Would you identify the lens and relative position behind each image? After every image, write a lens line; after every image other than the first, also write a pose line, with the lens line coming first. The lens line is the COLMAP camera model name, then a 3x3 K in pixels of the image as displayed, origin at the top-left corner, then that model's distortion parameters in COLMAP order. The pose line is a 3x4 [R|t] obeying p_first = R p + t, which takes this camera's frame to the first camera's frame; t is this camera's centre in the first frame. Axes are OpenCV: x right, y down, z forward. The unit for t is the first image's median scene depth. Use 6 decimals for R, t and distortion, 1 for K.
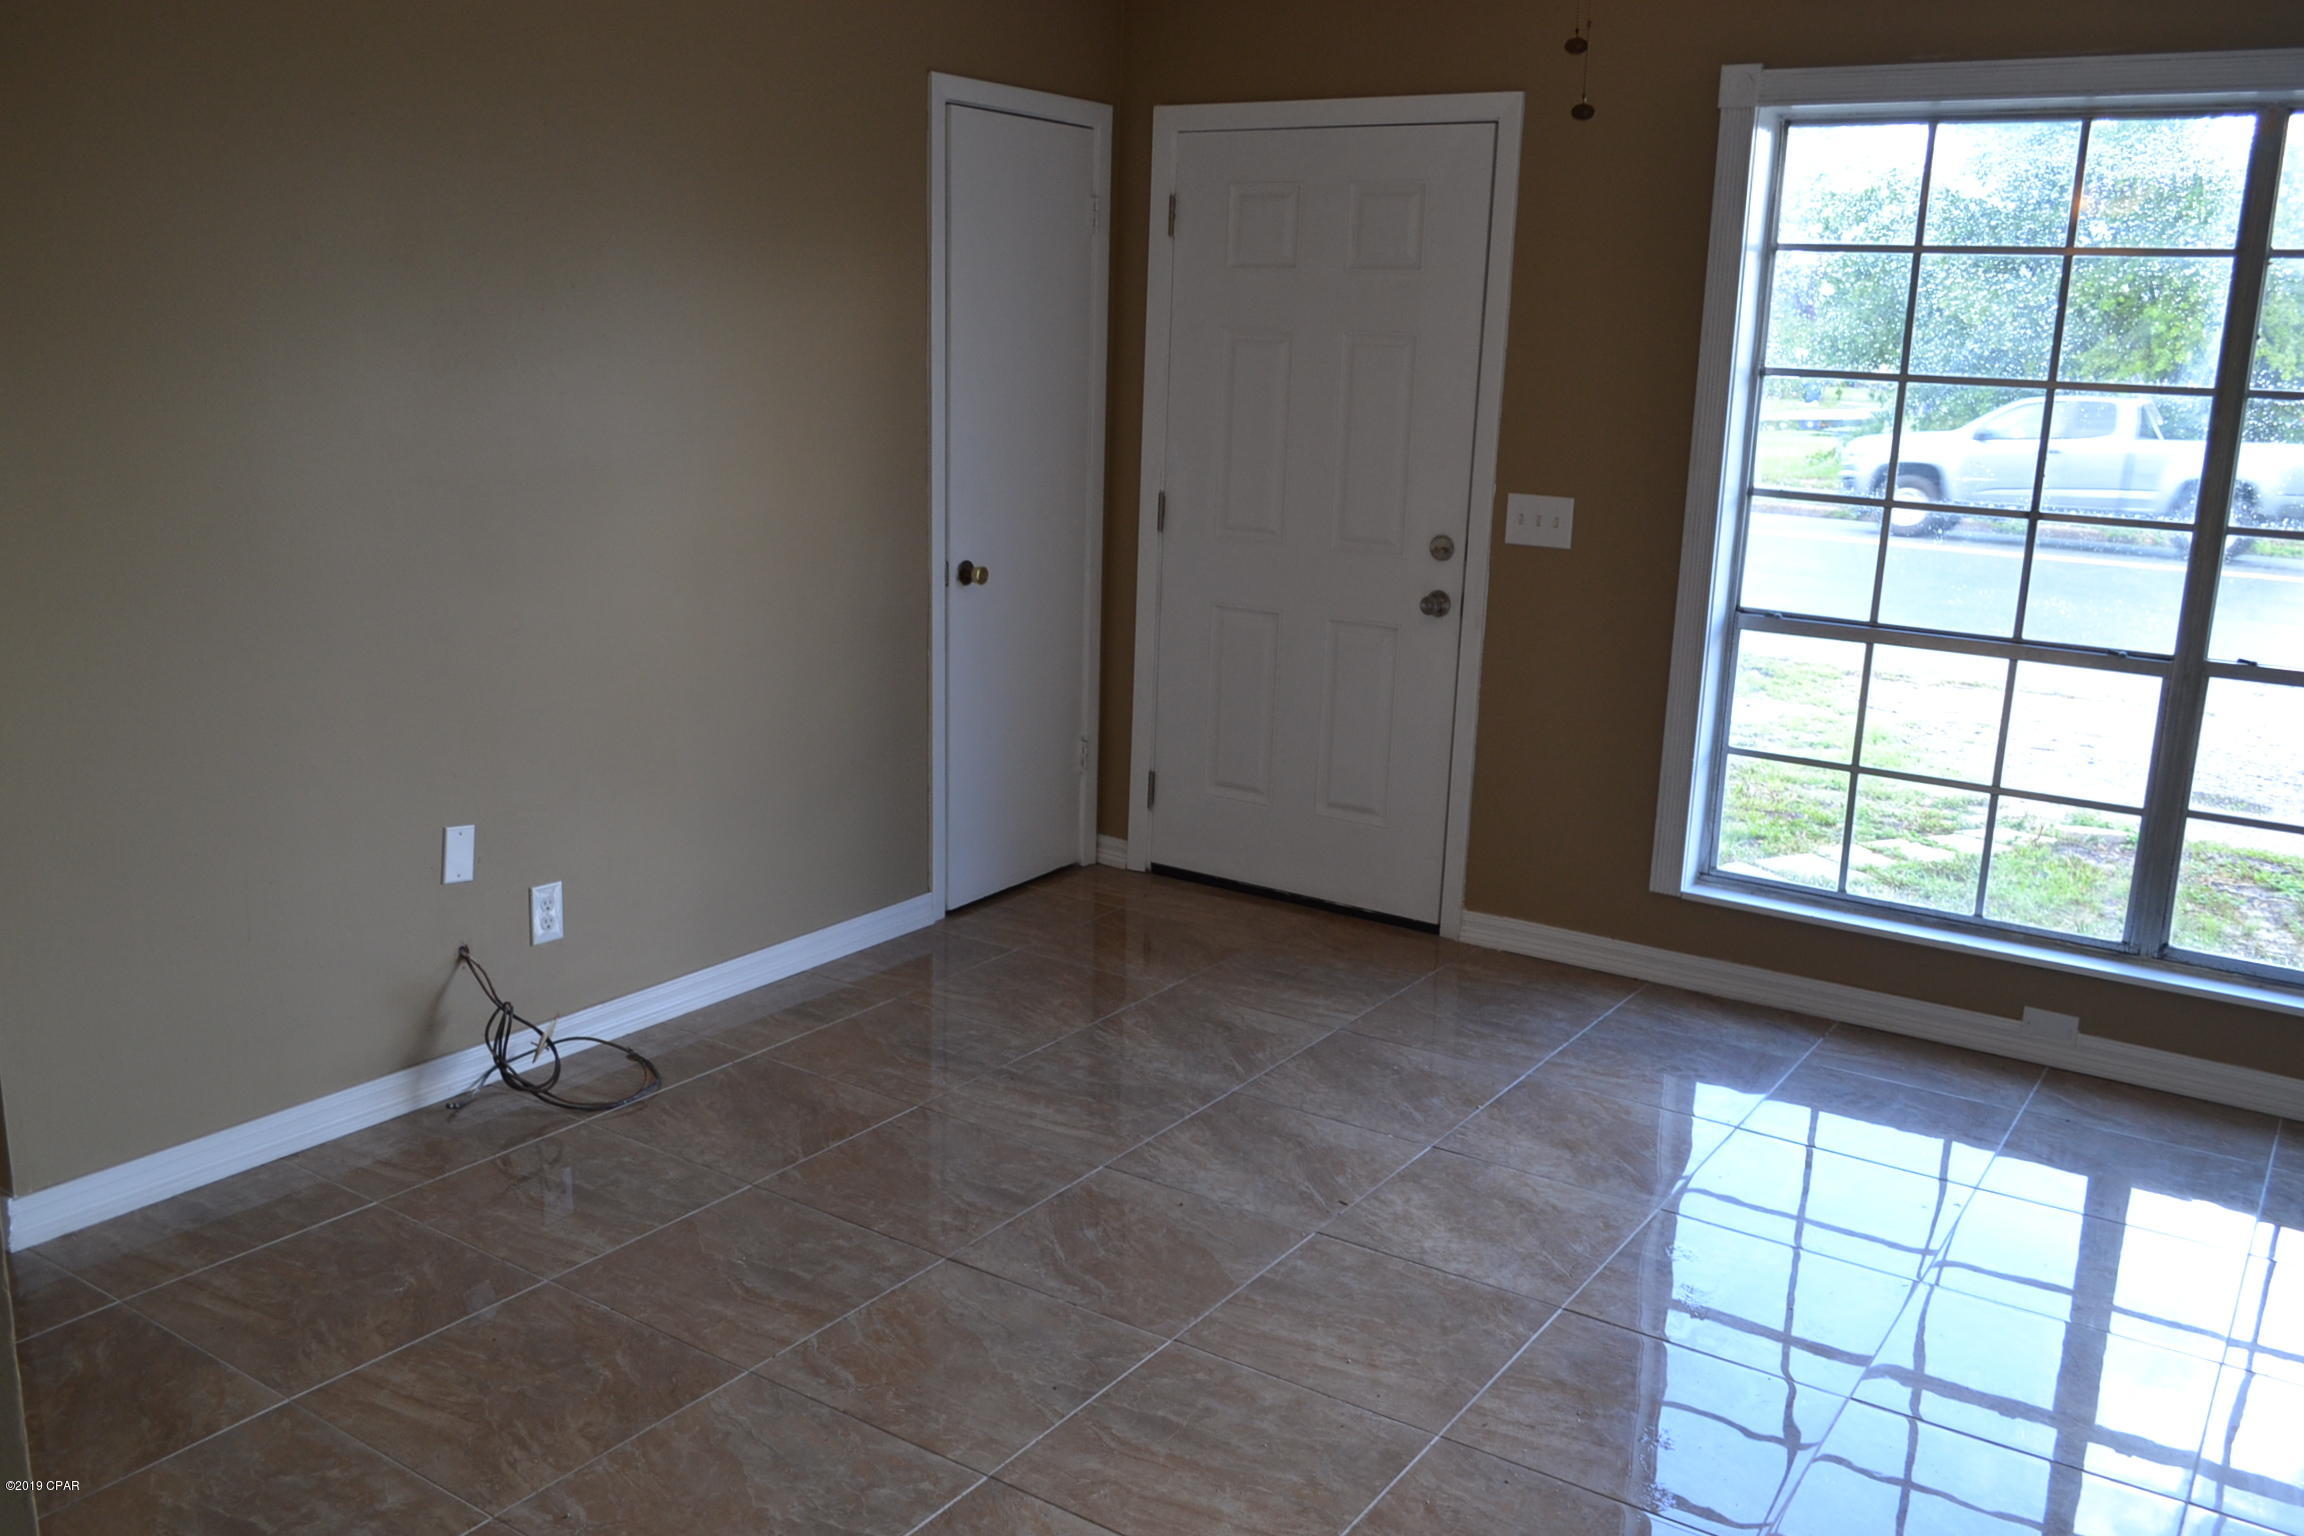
lens RADIAL K [[1942.2, 0, 1154.0], [0, 1942.2, 757.0], [0, 0, 1]] dist [-0.007545, -0.014538]
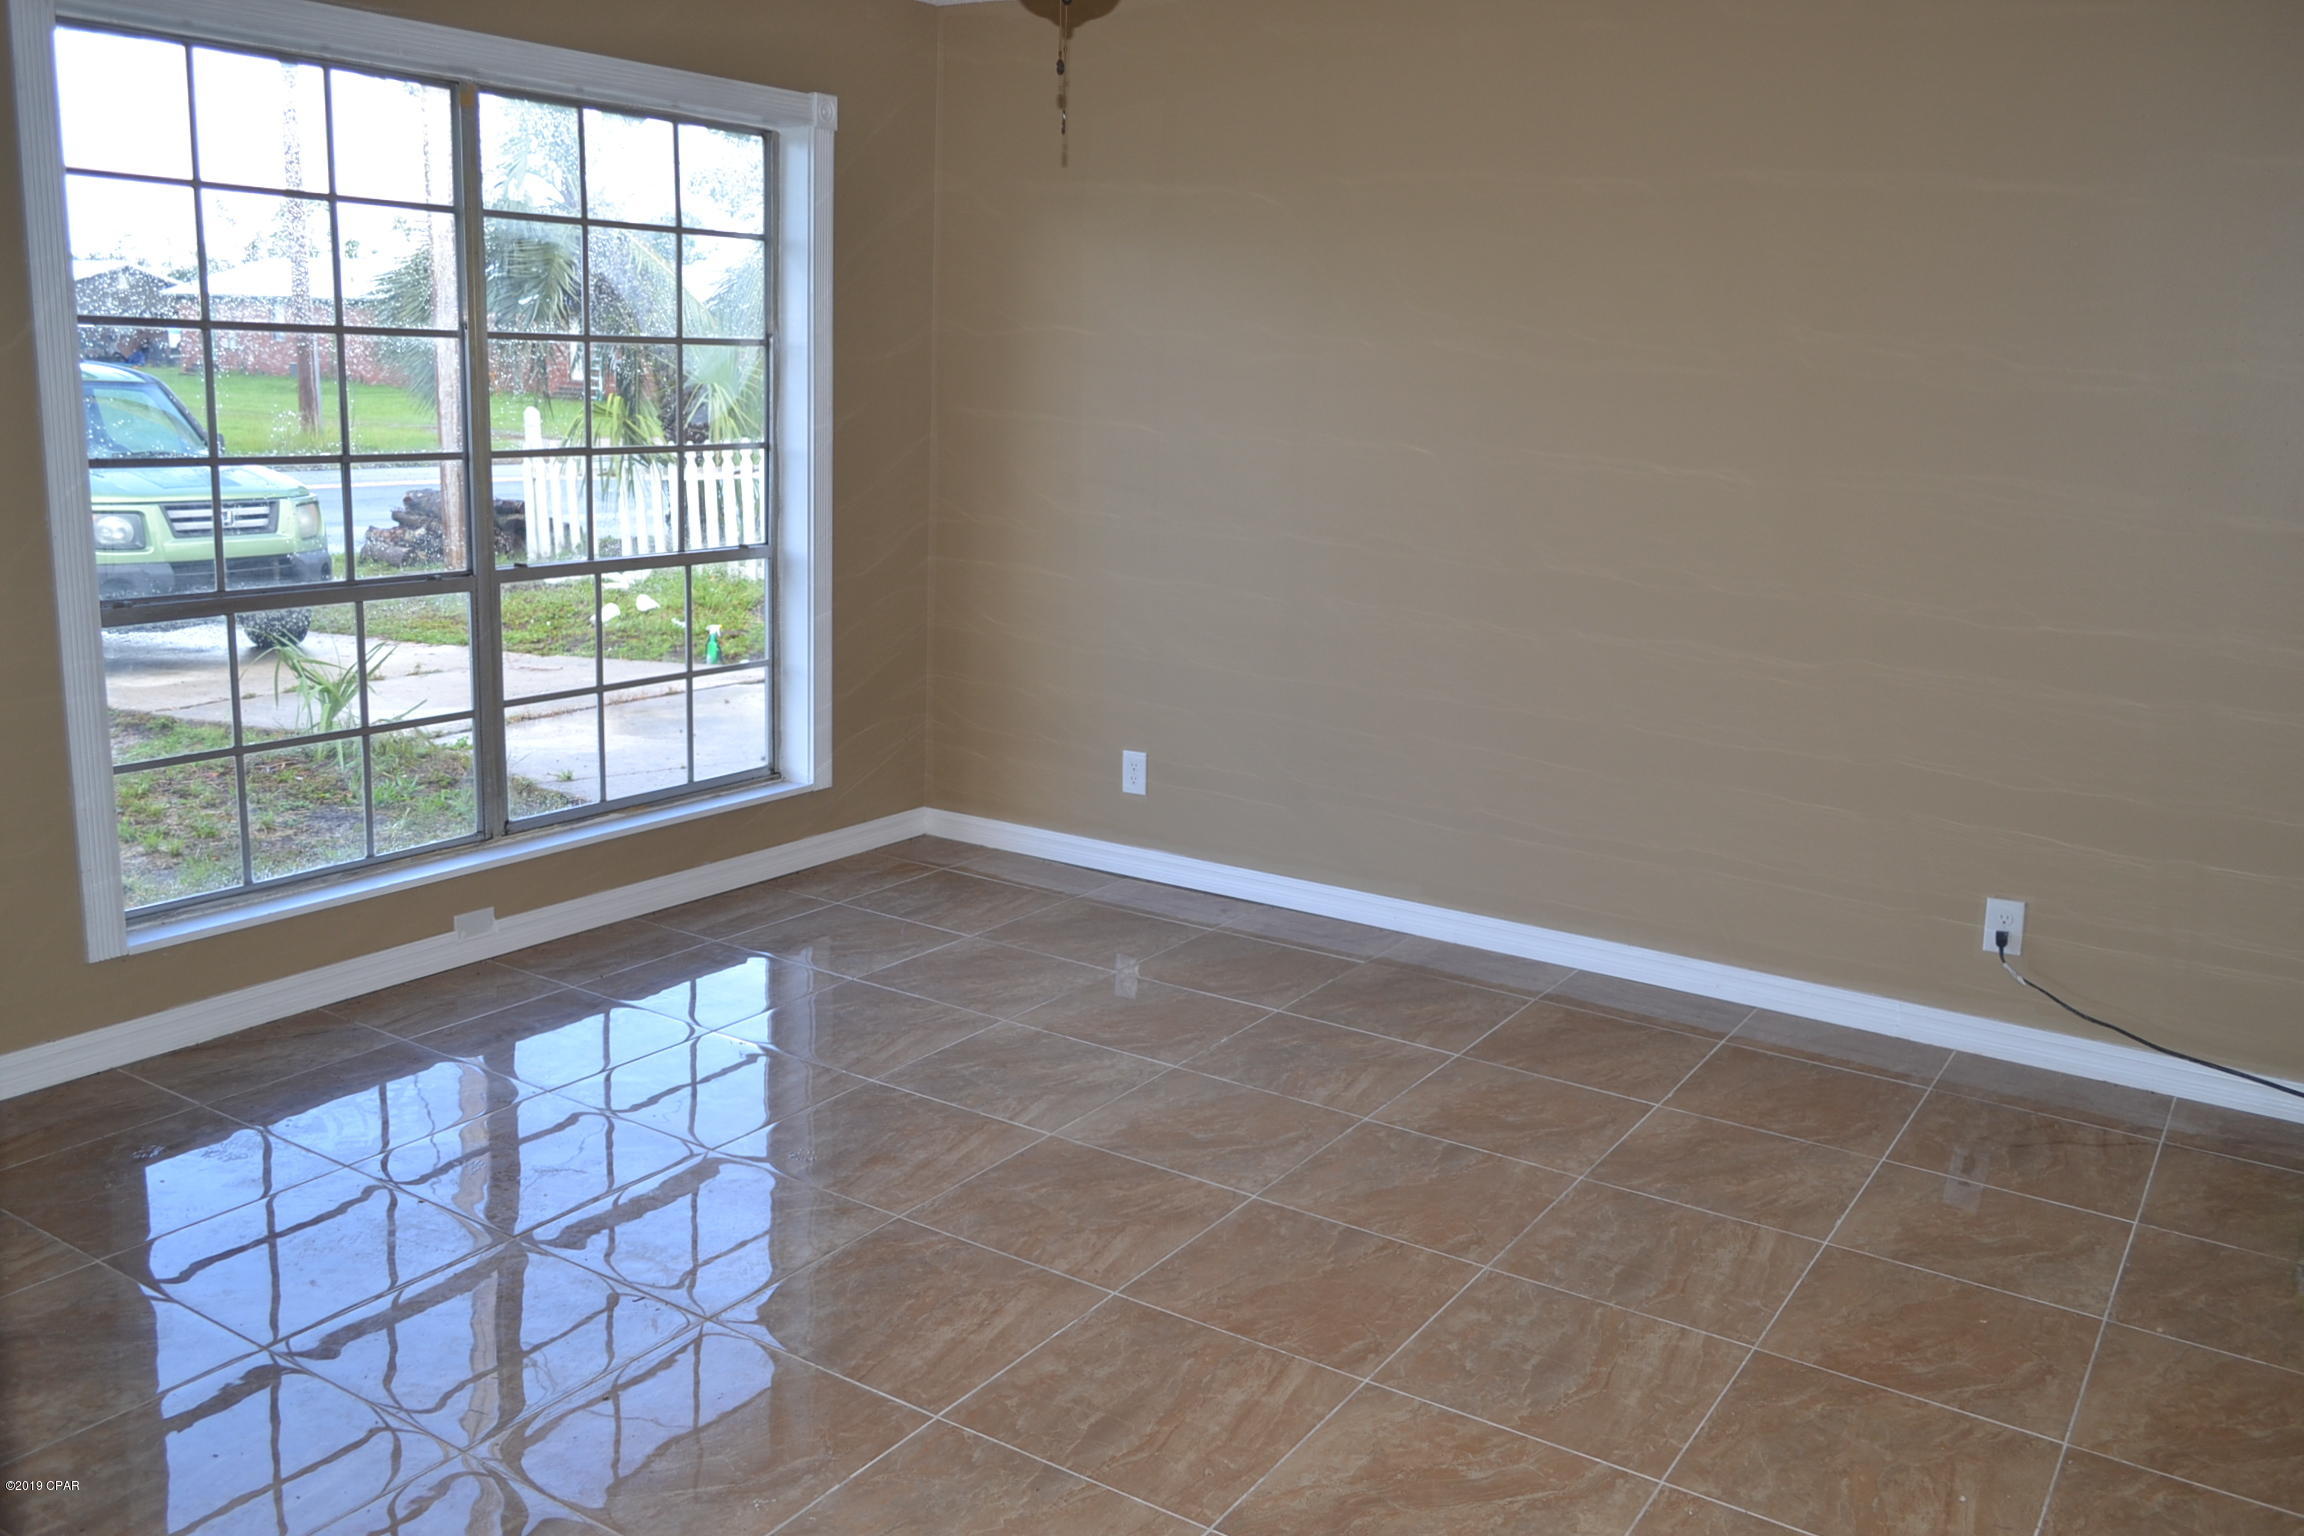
lens RADIAL K [[1942.2, 0, 1150.5], [0, 1942.2, 780.3], [0, 0, 1]] dist [-0.007545, -0.014538]
pose [[-0.027166, -0.248846, 0.968162, -0.586310], [0.172394, 0.952842, 0.249745, -0.145739], [-0.984653, 0.173690, 0.017015, 0.599645]]
